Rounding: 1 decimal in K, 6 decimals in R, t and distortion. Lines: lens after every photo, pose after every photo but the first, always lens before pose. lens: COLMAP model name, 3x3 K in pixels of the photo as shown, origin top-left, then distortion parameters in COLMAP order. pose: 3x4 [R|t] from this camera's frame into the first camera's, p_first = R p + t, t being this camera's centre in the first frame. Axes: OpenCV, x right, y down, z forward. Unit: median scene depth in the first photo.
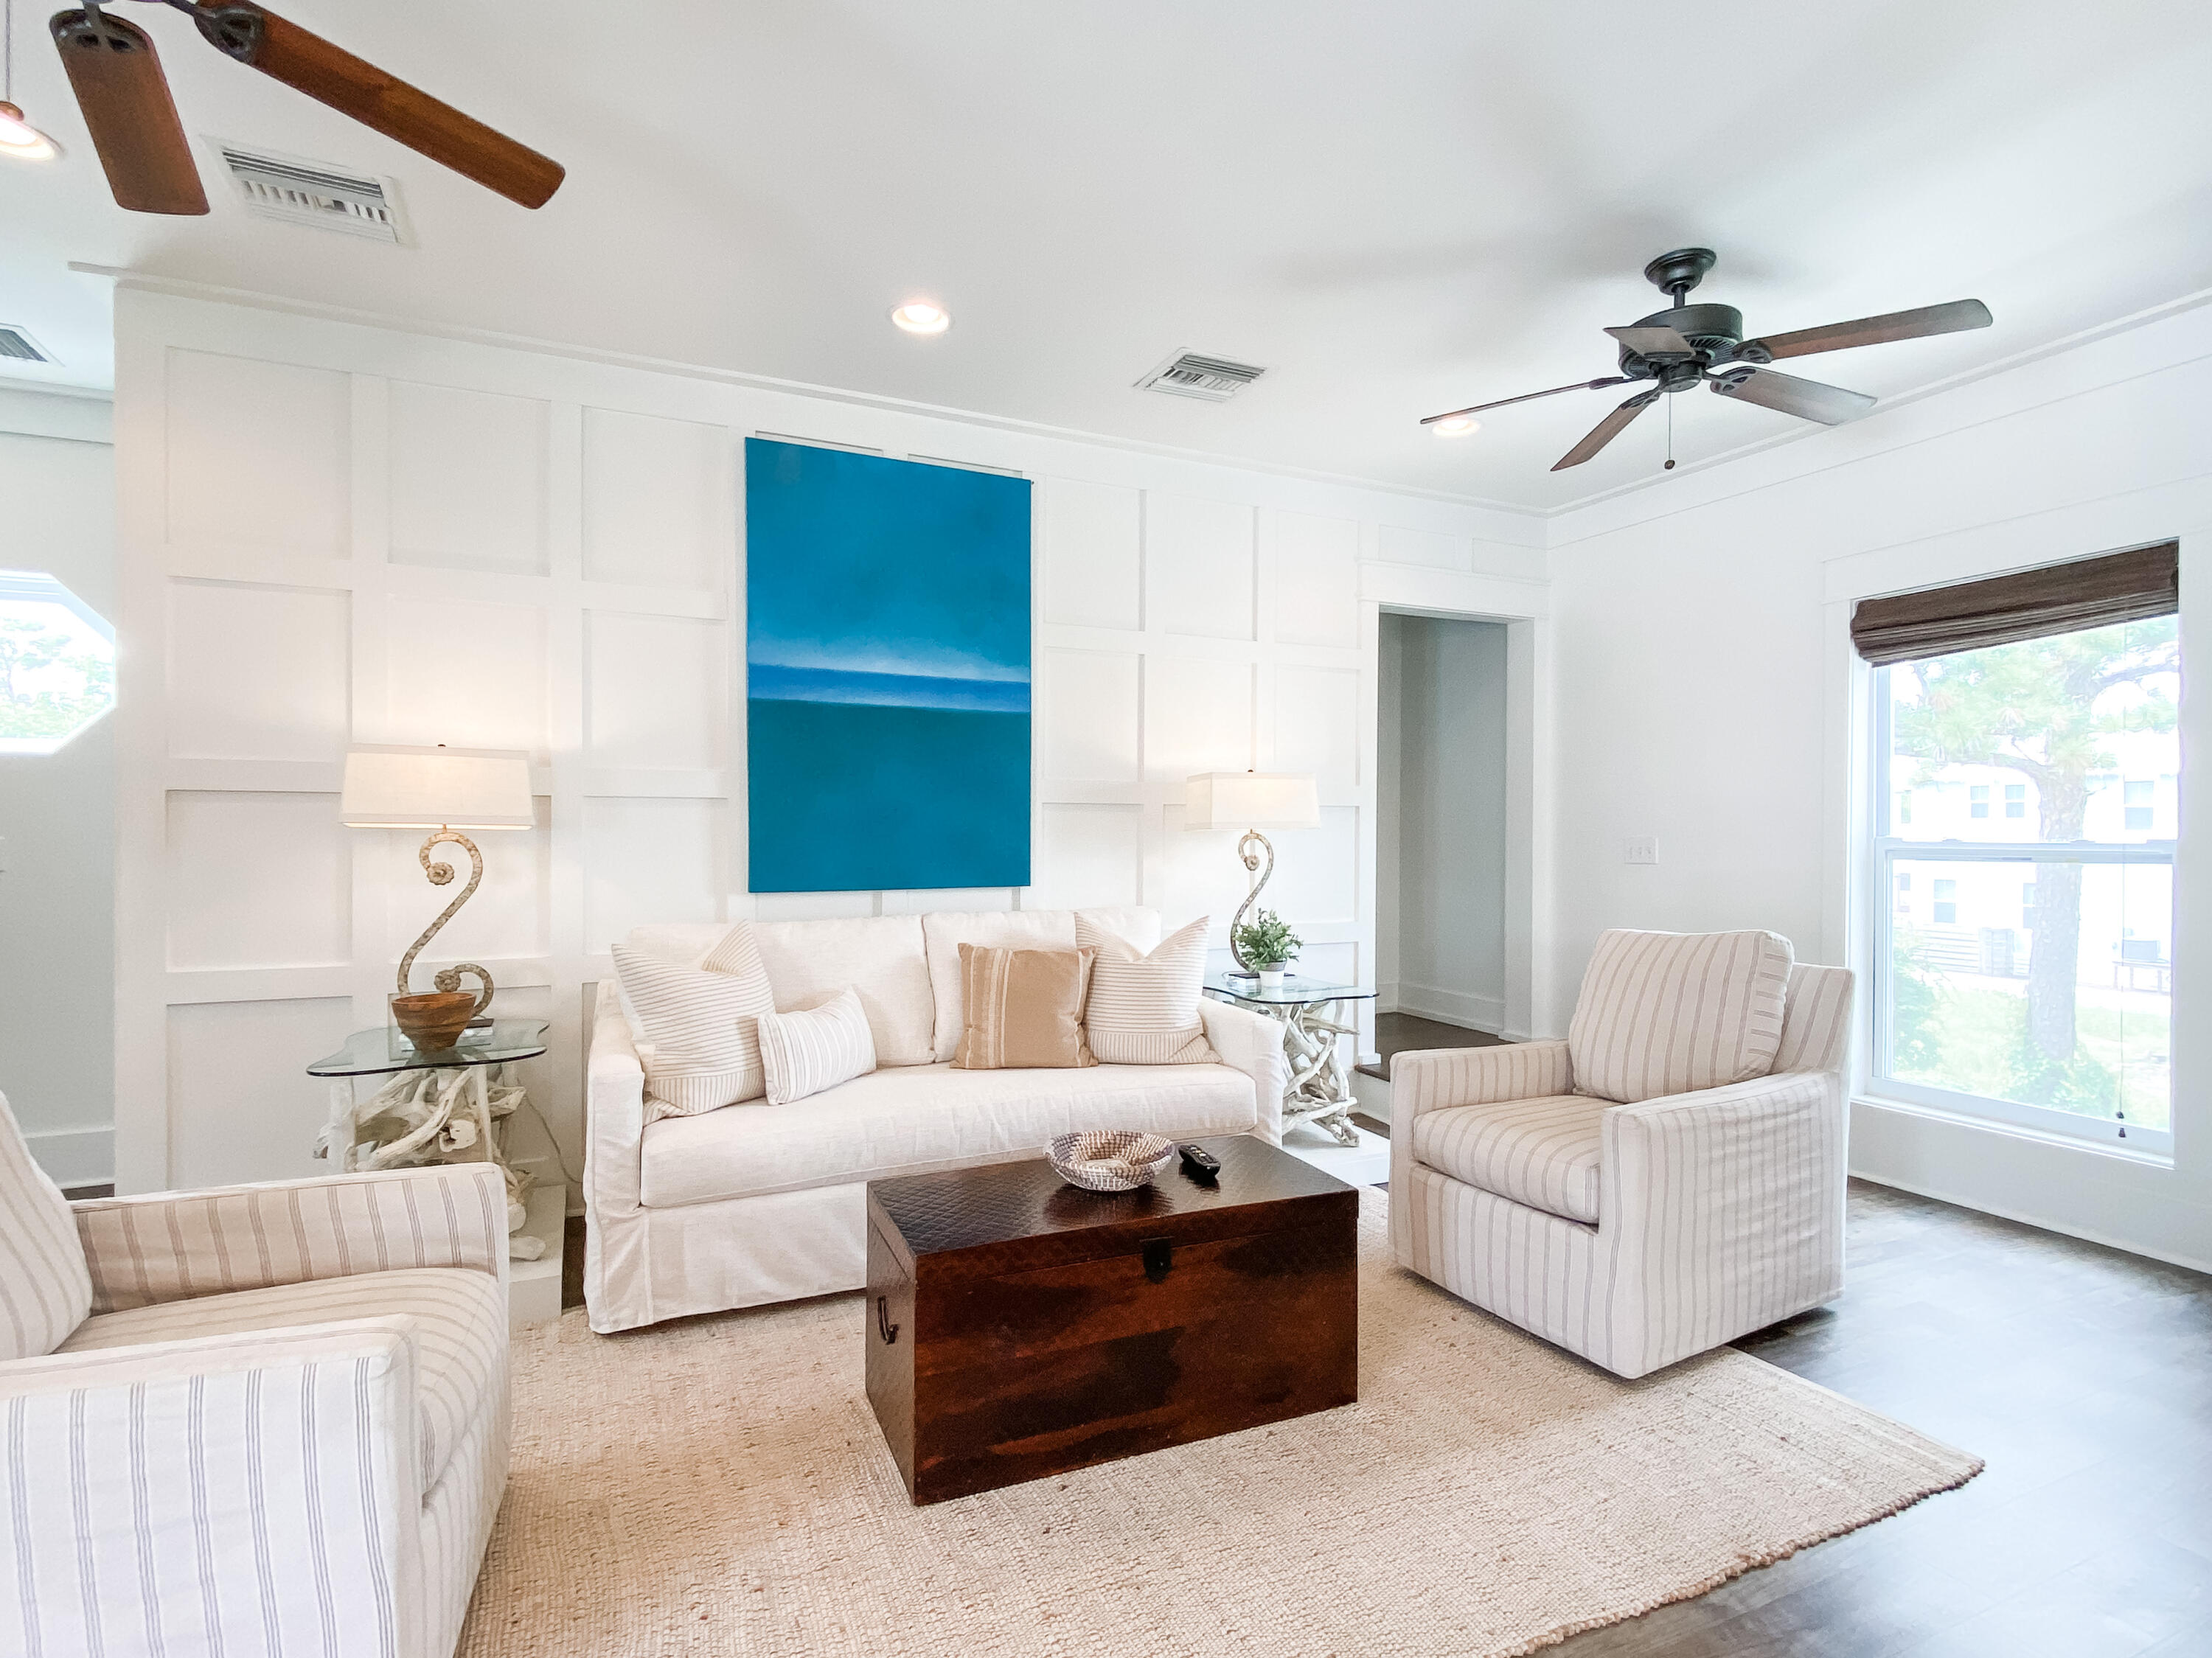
lens RADIAL K [[1097.3, 0, 1103.8], [0, 1097.3, 838.8], [0, 0, 1]] dist [0.004596, -0.003852]
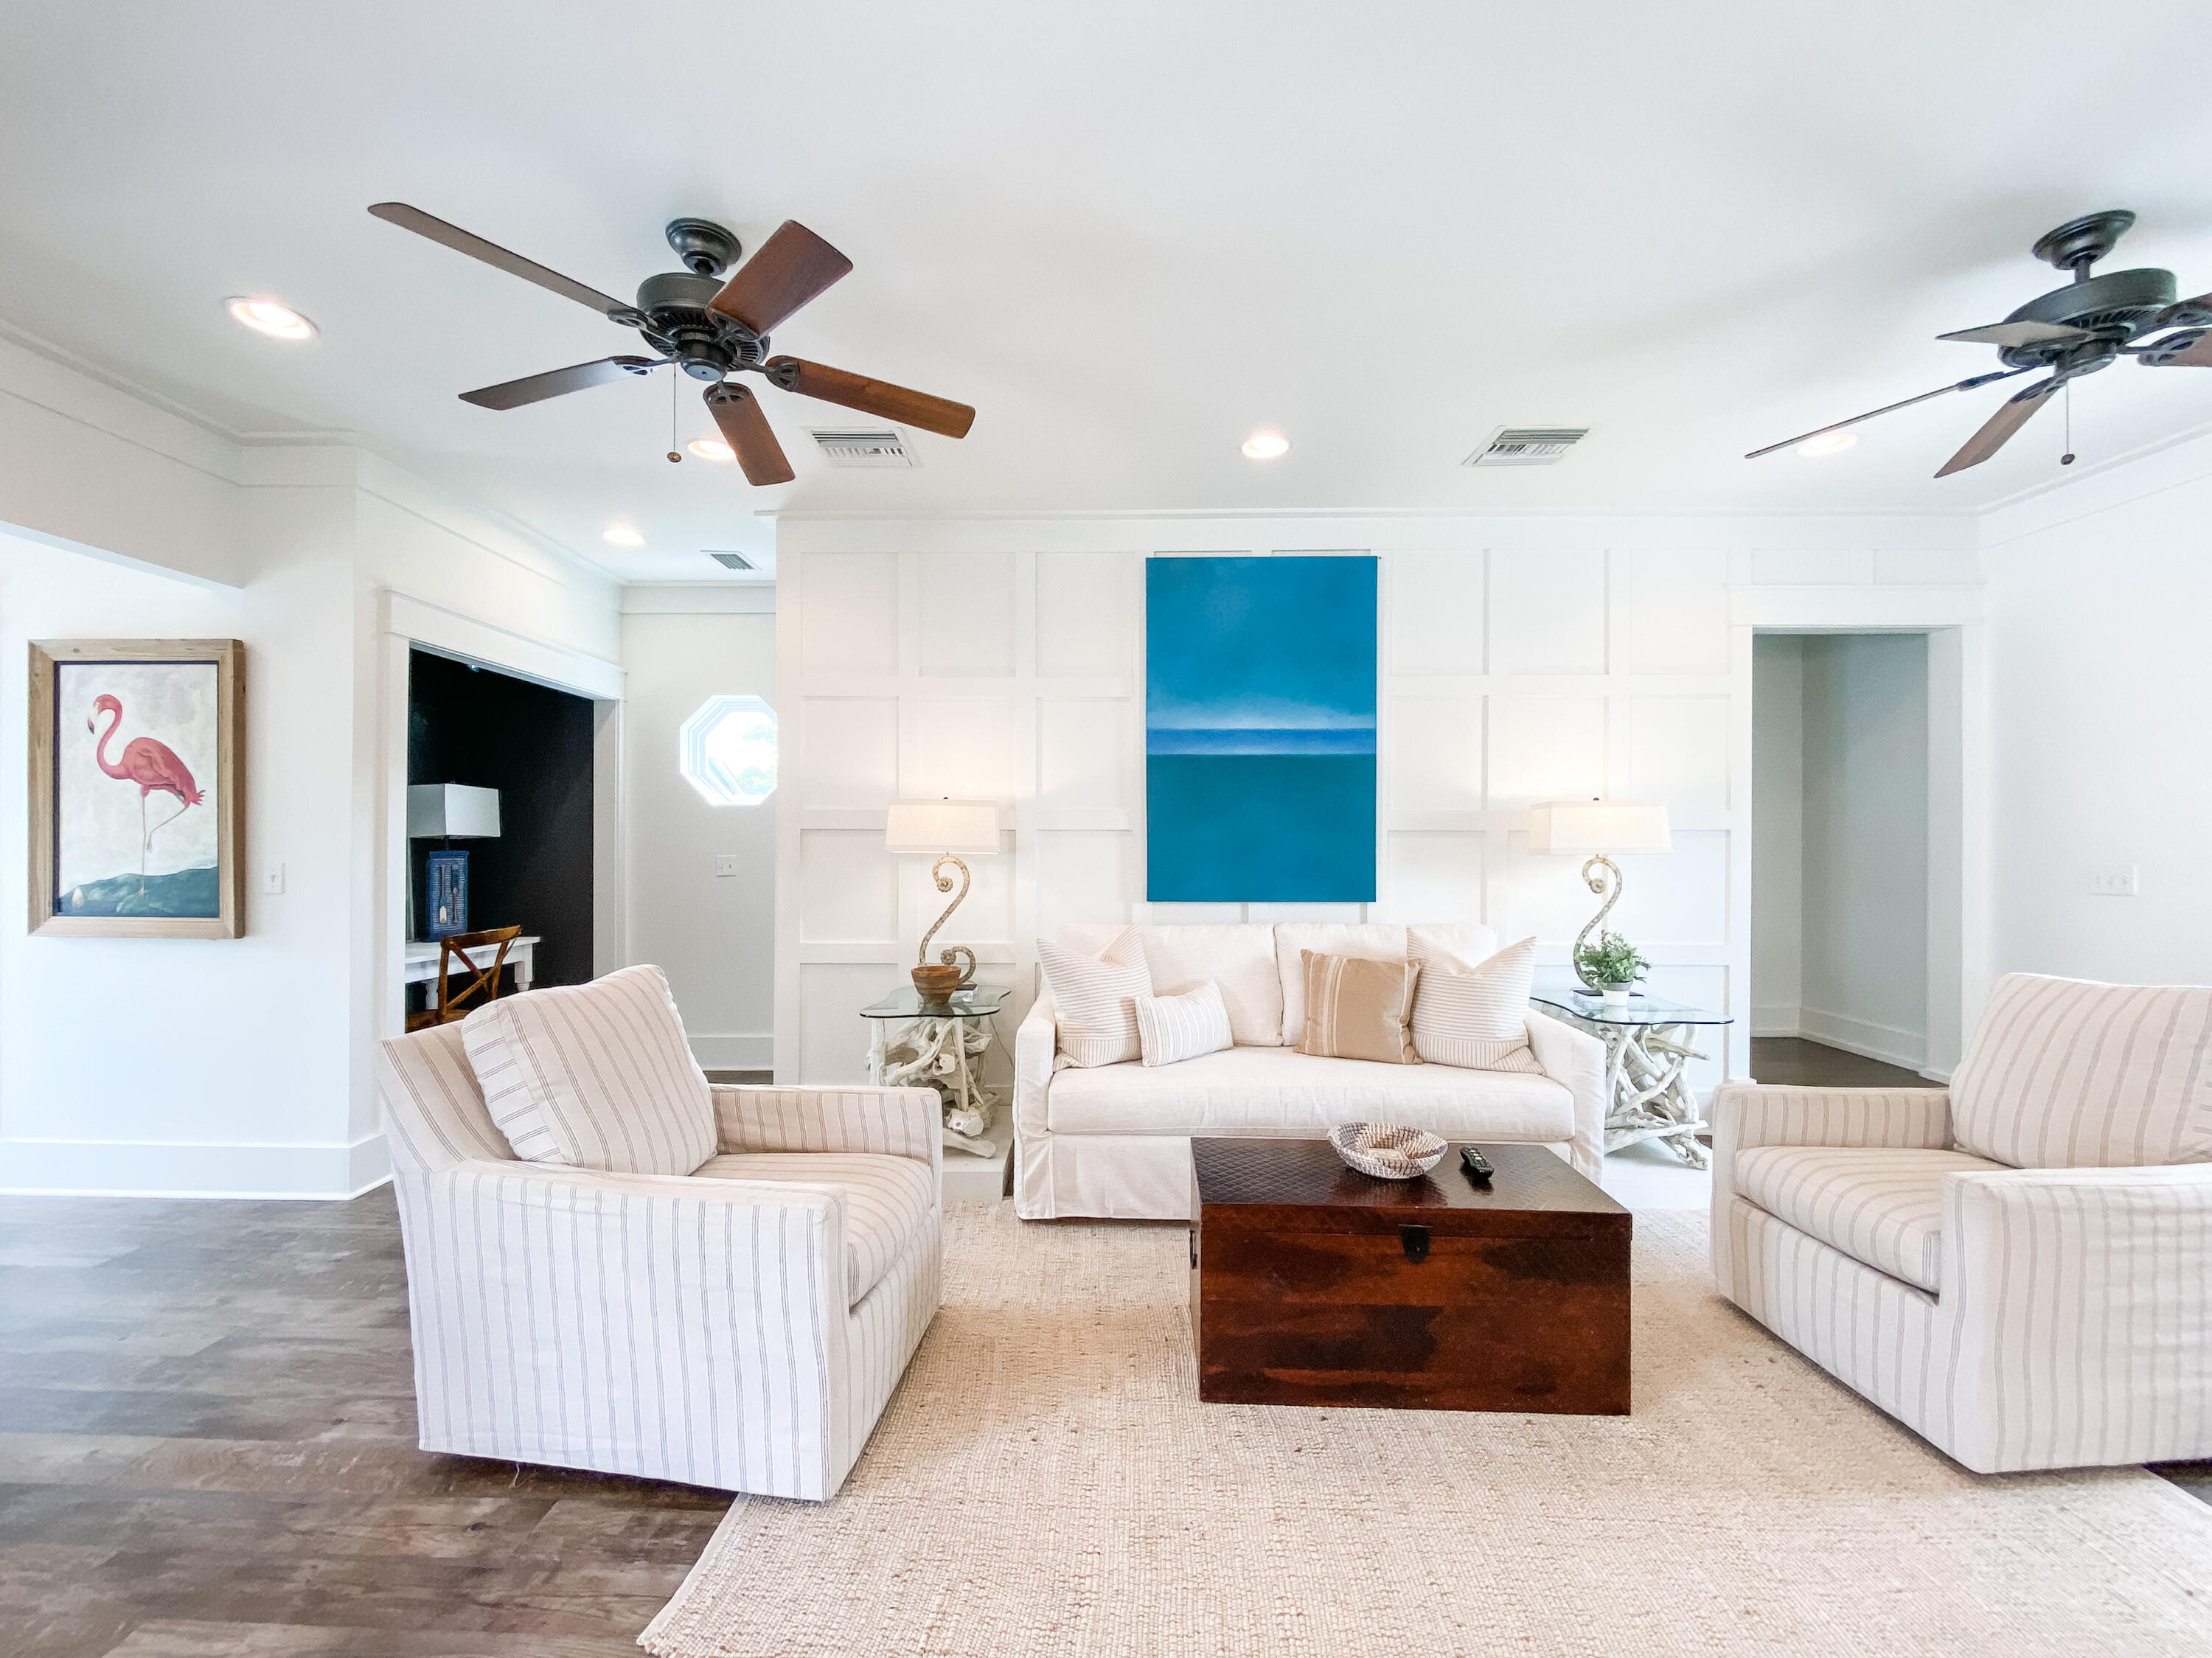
lens RADIAL K [[904.0, 0, 1098.1], [0, 904.0, 836.9], [0, 0, 1]] dist [-0.001342, -0.001833]
pose [[0.900616, -0.001069, -0.434614, 0.118191], [-0.003103, 0.999956, -0.008888, -0.023764], [0.434605, 0.009353, 0.900573, 0.001235]]
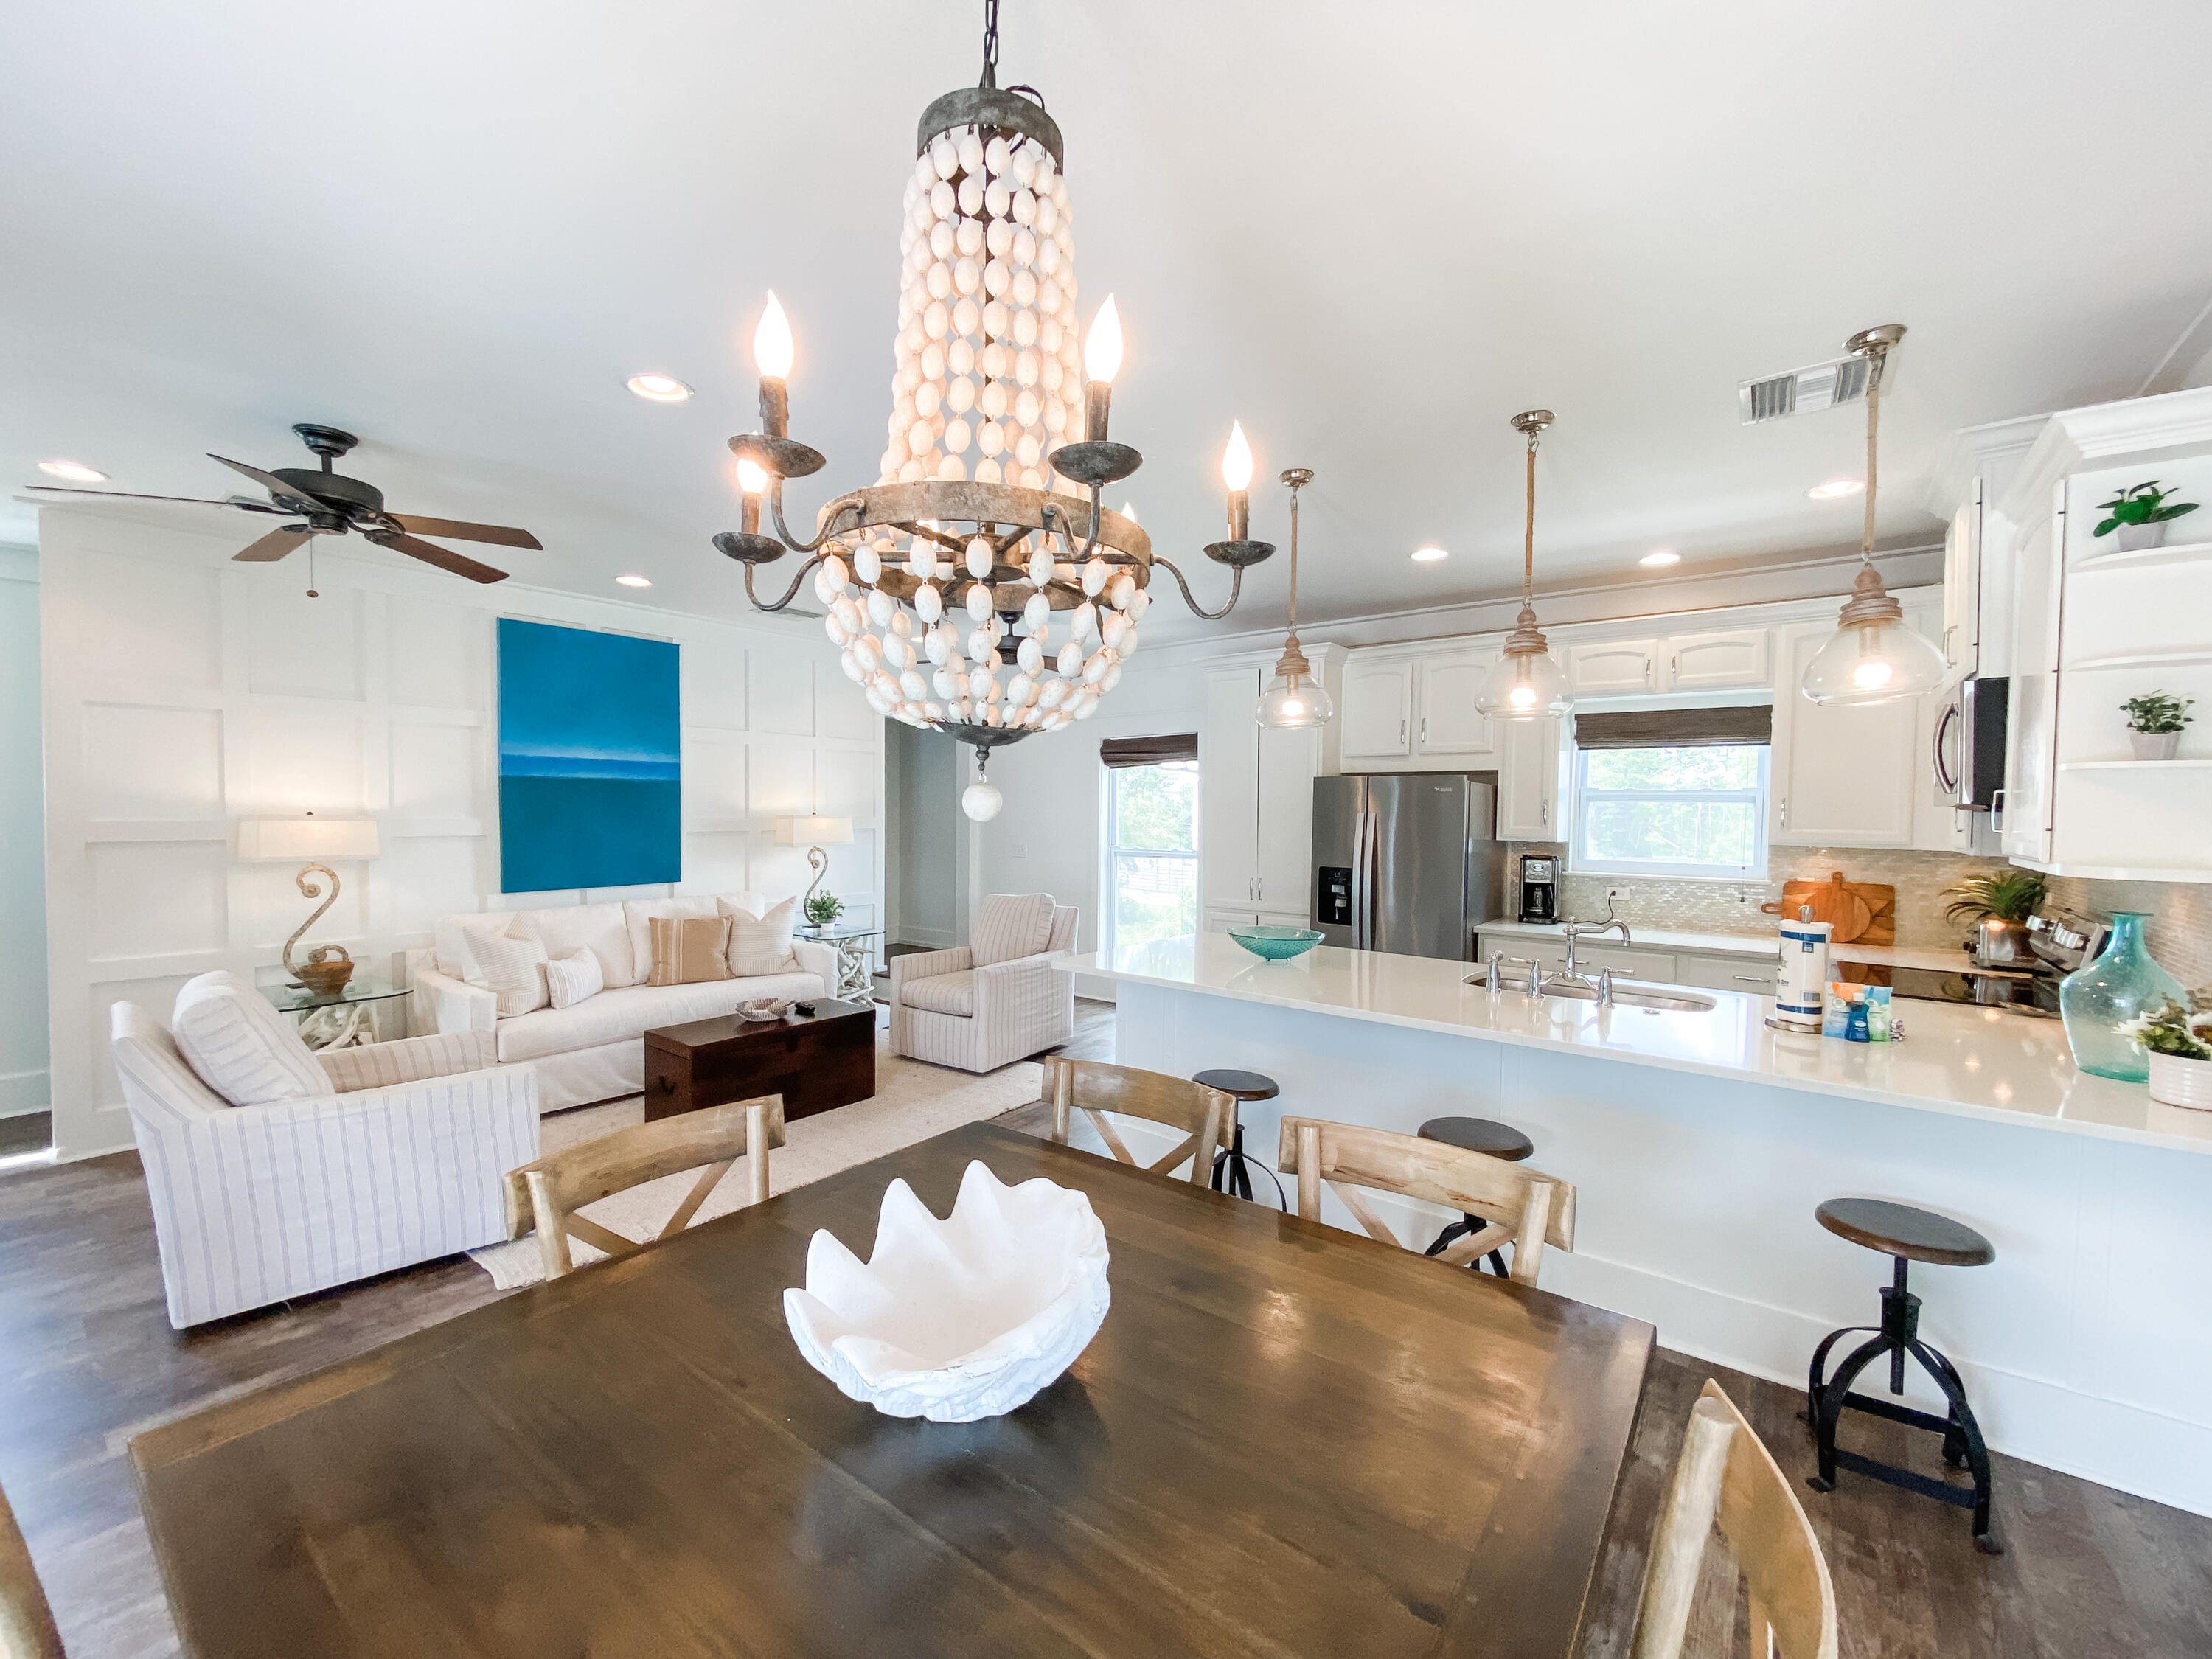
lens RADIAL K [[904.1, 0, 1115.5], [0, 904.1, 831.6], [0, 0, 1]] dist [-0.001342, -0.001833]
pose [[0.880563, -0.008078, 0.473860, -0.195997], [-0.002069, 0.999780, 0.020888, -0.093595], [-0.473924, -0.019373, 0.880353, -0.803134]]
